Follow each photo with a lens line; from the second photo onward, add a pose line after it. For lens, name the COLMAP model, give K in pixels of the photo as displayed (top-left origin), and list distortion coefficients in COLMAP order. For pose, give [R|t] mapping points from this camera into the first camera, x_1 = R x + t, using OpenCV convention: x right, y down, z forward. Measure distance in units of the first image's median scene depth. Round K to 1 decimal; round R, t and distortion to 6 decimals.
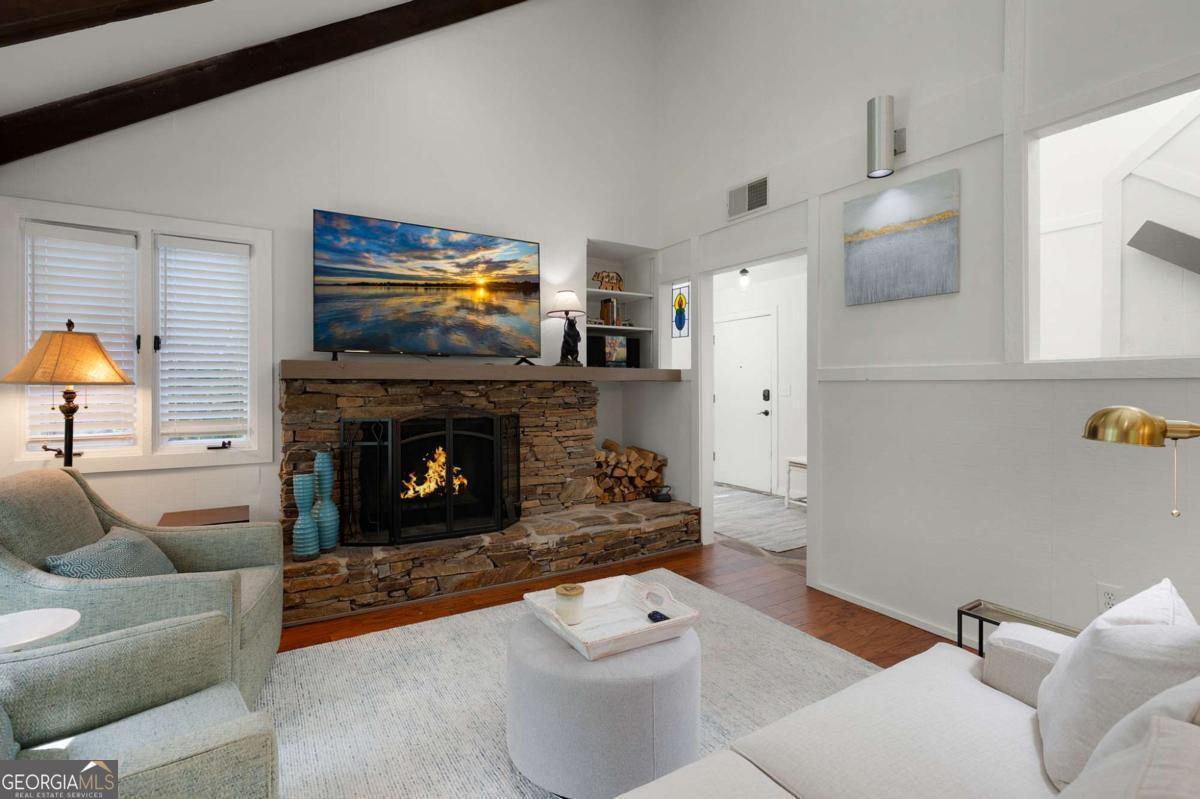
lens RADIAL K [[533.6, 0, 600.0], [0, 533.6, 399.5], [0, 0, 1]] dist [0.004655, 0.001024]
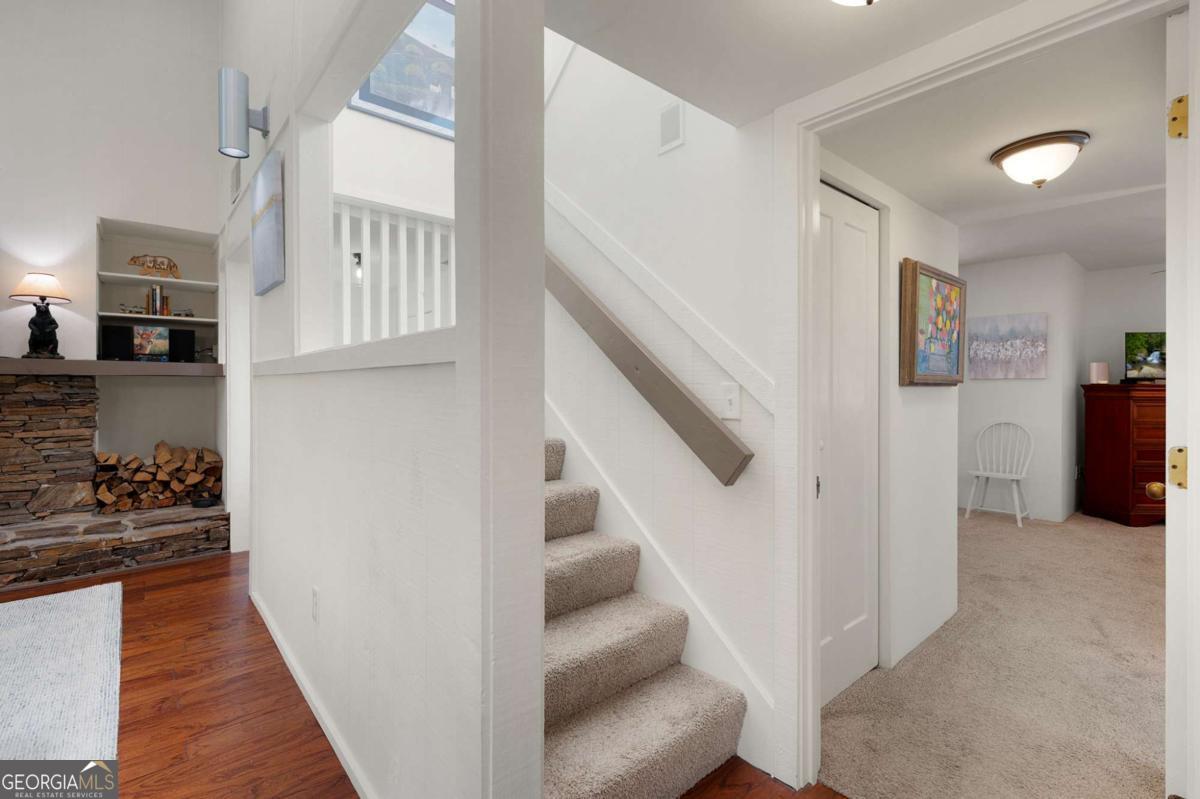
lens RADIAL K [[533.6, 0, 600.0], [0, 533.6, 399.5], [0, 0, 1]] dist [0.004655, 0.001024]
pose [[0.990367, 0.000766, 0.138466, 0.698583], [-0.001297, 0.999992, 0.003749, 0.001244], [-0.138462, -0.003892, 0.990360, -0.012453]]
